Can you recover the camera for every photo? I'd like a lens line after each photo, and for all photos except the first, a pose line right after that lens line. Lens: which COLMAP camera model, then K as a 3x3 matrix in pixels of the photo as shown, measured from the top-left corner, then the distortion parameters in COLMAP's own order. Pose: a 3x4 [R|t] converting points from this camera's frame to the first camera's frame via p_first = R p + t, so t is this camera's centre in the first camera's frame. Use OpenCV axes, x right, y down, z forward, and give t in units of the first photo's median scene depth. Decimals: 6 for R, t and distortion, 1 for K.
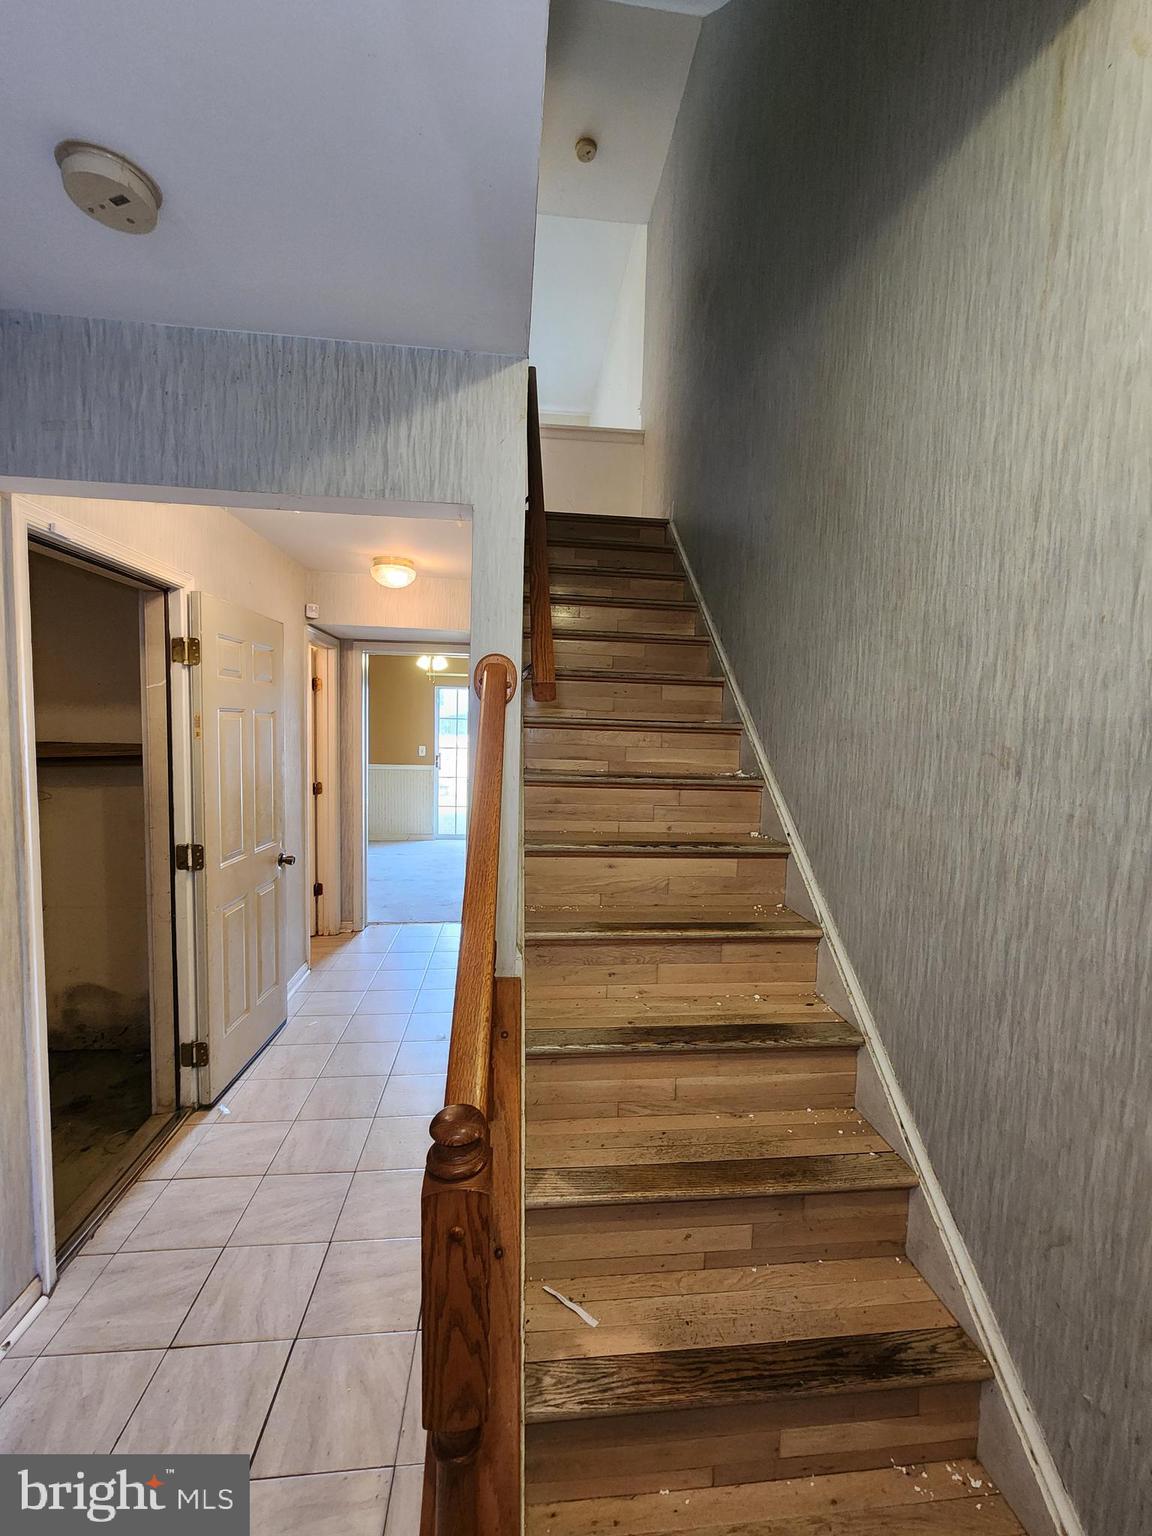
lens RADIAL K [[631.0, 0, 584.9], [0, 631.0, 767.4], [0, 0, 1]] dist [-0.004009, 0.001676]
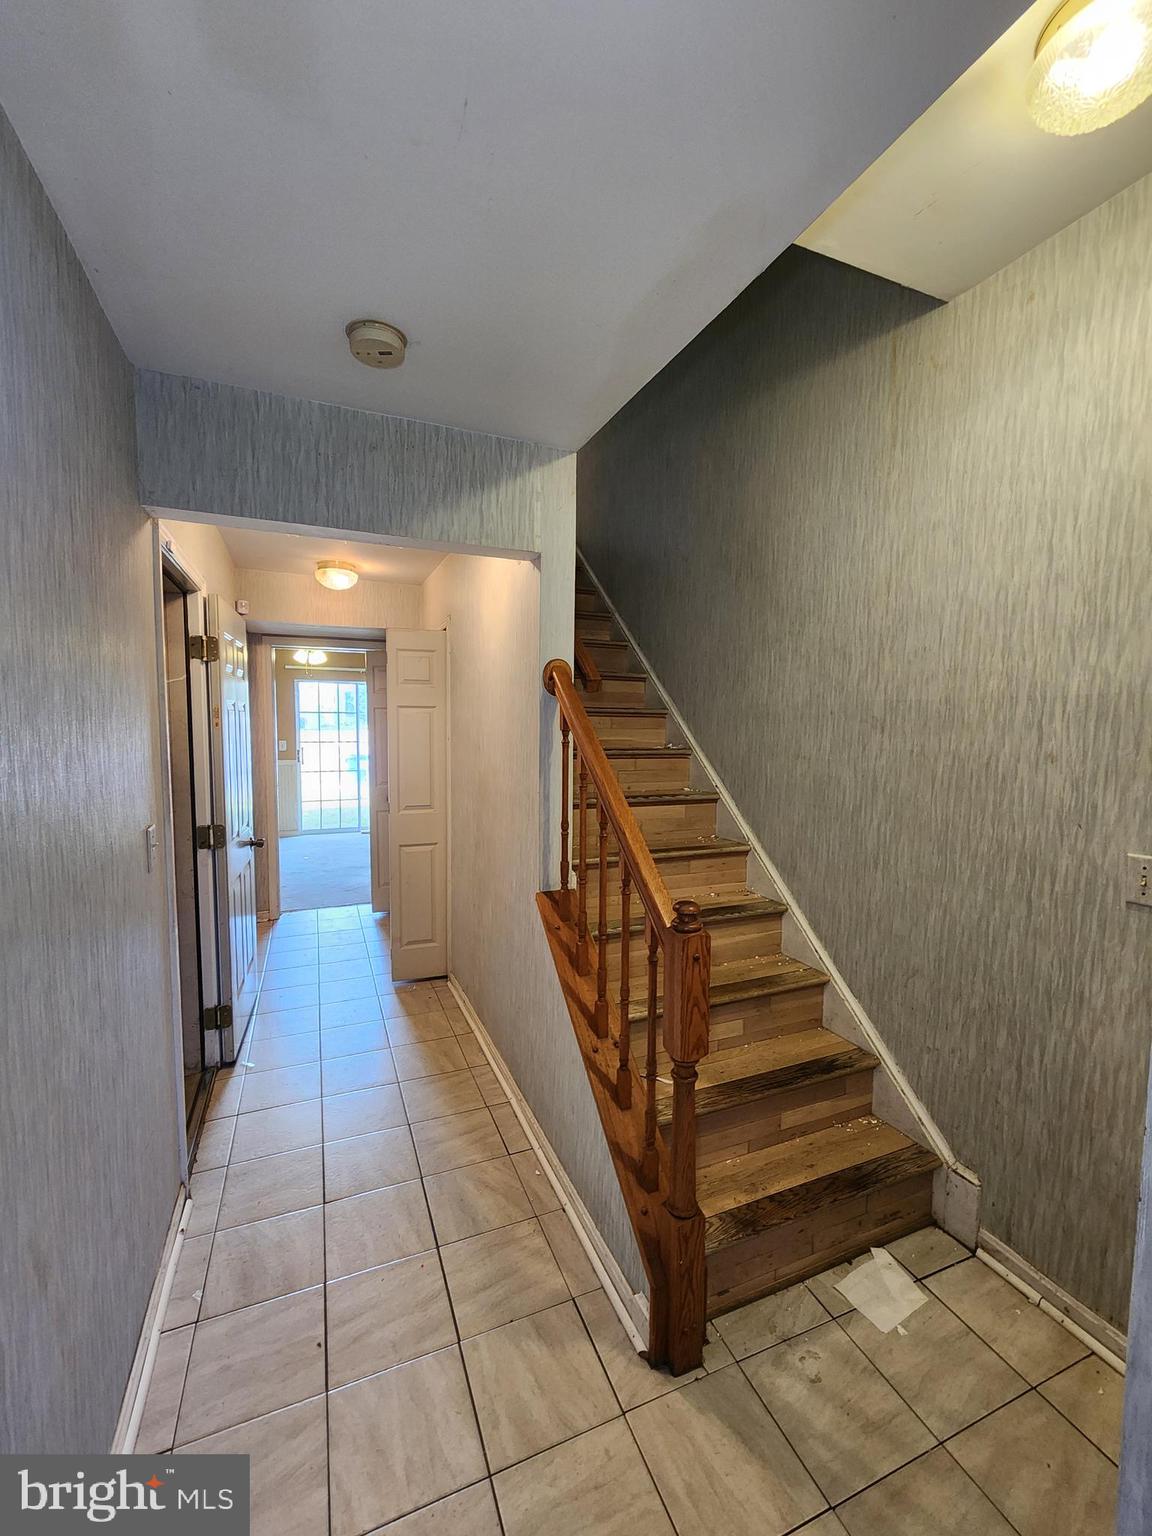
lens RADIAL K [[631.0, 0, 583.5], [0, 631.0, 767.2], [0, 0, 1]] dist [-0.004009, 0.001676]
pose [[0.956437, -0.037633, 0.289505, -0.547315], [0.034616, 0.999280, 0.015537, 0.045984], [-0.289881, -0.004838, 0.957051, -0.401462]]
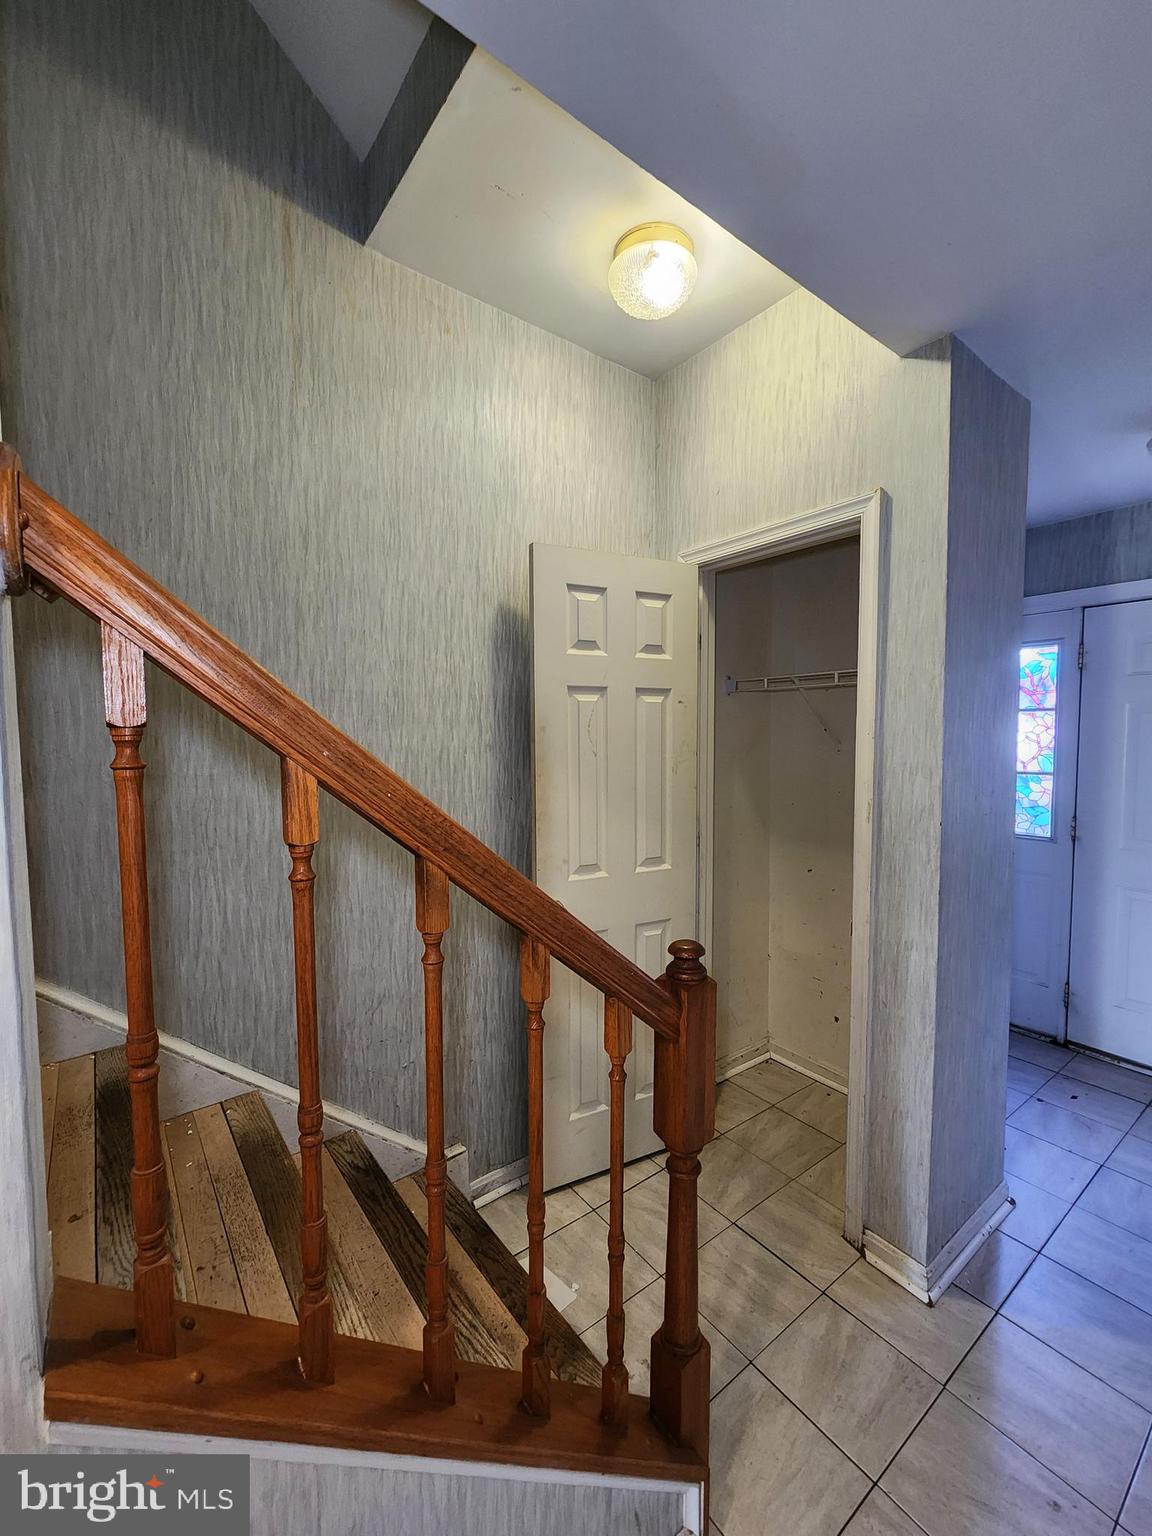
lens RADIAL K [[631.0, 0, 578.3], [0, 631.0, 771.9], [0, 0, 1]] dist [-0.004009, 0.001676]
pose [[-0.513578, -0.072931, 0.854938, -0.681515], [0.053573, 0.991712, 0.116781, -0.020491], [-0.856369, 0.105778, -0.505414, 0.997447]]
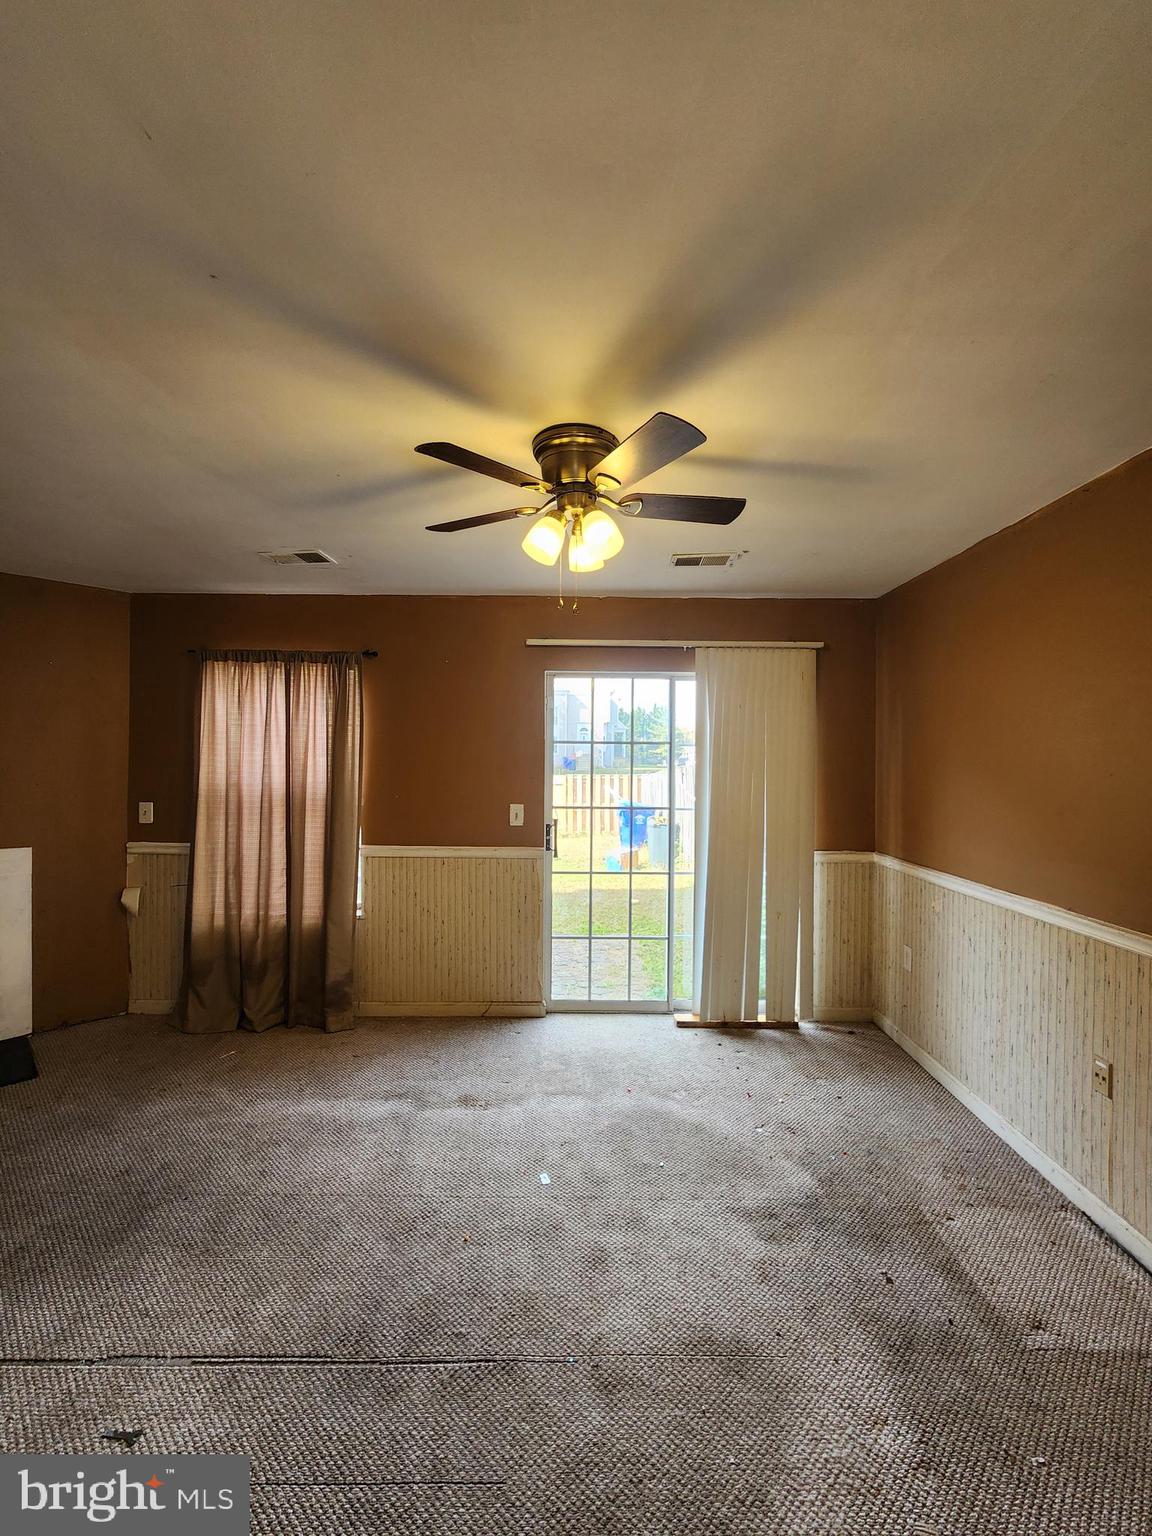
lens RADIAL K [[631.0, 0, 578.8], [0, 631.0, 766.9], [0, 0, 1]] dist [-0.004009, 0.001676]
pose [[0.993054, -0.012232, -0.117025, -0.917654], [0.005195, 0.998170, -0.060253, -0.189319], [0.117548, 0.059227, 0.991299, 3.178787]]
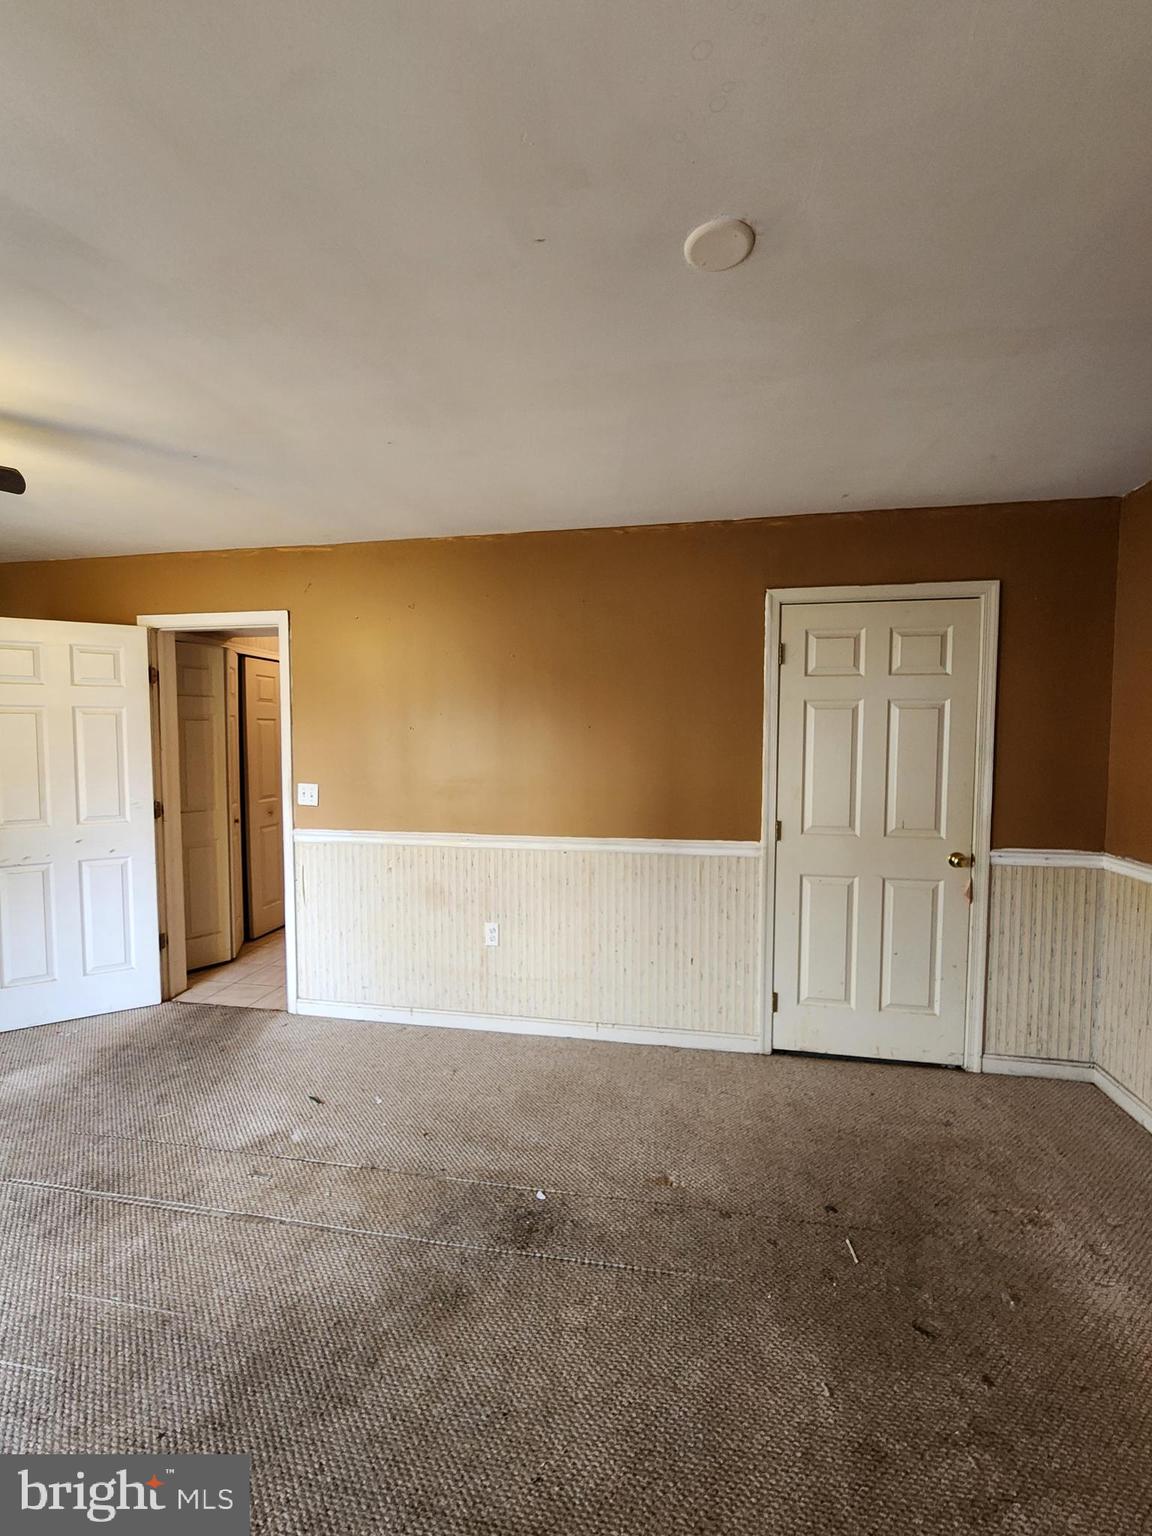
lens RADIAL K [[631.0, 0, 580.2], [0, 631.0, 767.4], [0, 0, 1]] dist [-0.004009, 0.001676]
pose [[-0.957171, -0.037103, 0.287135, -2.817223], [-0.001327, 0.992306, 0.123799, -0.357930], [-0.289520, 0.118116, -0.949856, 5.155578]]
